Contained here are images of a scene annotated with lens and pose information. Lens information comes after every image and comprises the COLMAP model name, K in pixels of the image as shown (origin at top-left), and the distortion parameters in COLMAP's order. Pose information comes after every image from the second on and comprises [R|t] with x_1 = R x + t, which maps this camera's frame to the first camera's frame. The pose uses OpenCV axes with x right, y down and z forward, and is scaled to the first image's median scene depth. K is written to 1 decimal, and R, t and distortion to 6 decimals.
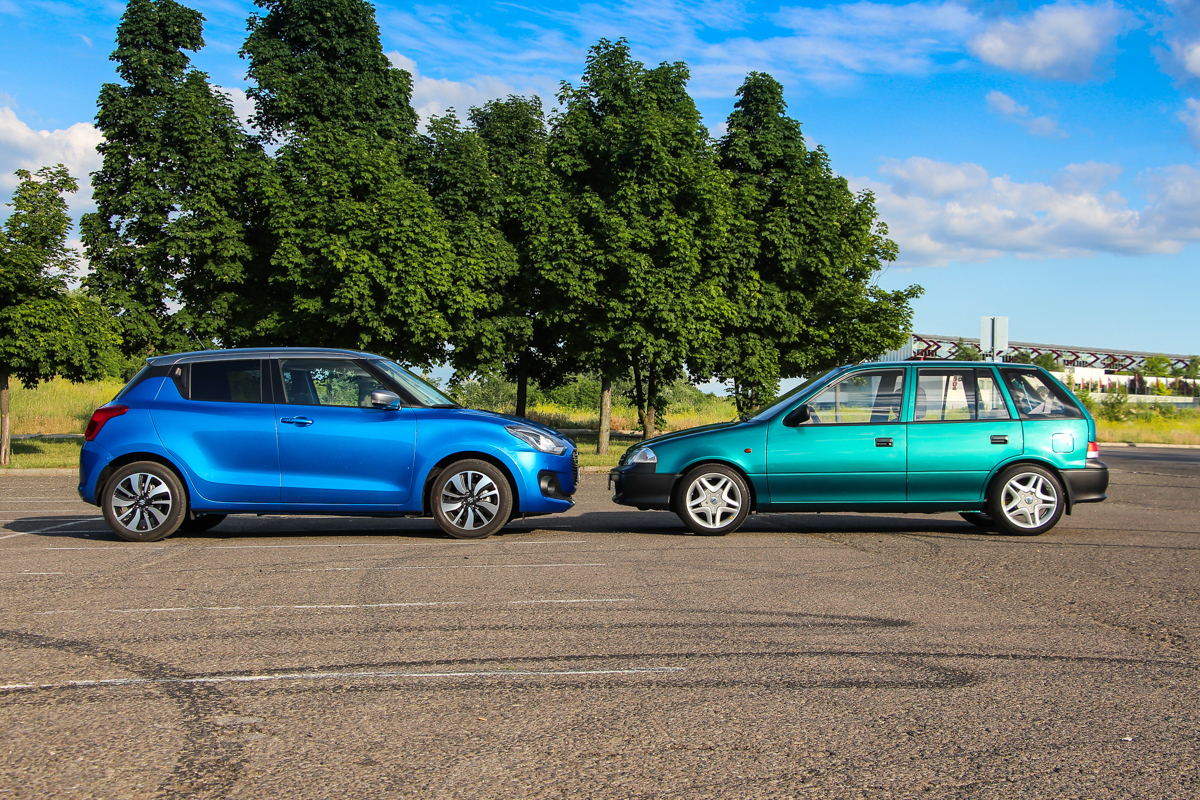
lens RADIAL K [[1676.0, 0, 597.4], [0, 1676.0, 383.4], [0, 0, 1]] dist [0.056175, 0.098855]
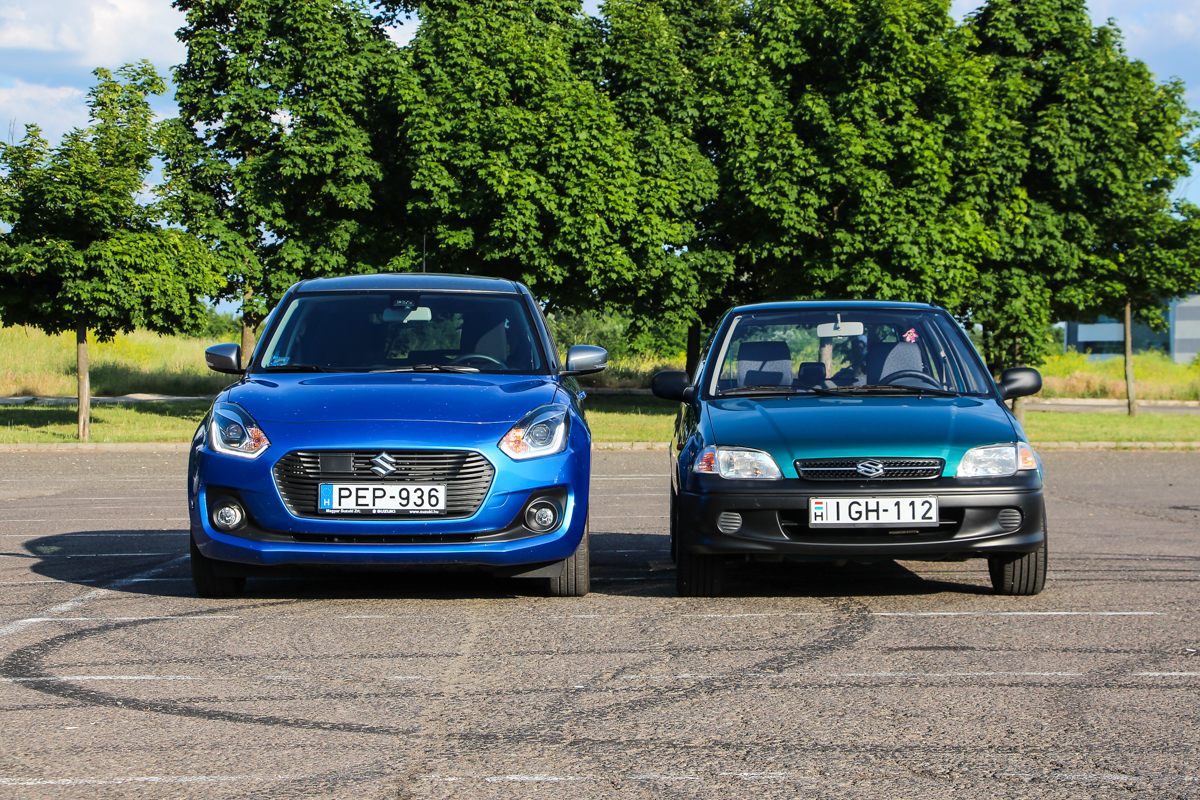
lens RADIAL K [[2668.5, 0, 600.9], [0, 2668.5, 379.3], [0, 0, 1]] dist [0.386659, -0.277739]
pose [[0.998979, 0.000609, -0.045169, -0.045386], [0.000507, 0.999695, 0.024688, -0.010779], [0.045170, -0.024685, 0.998674, -0.259609]]
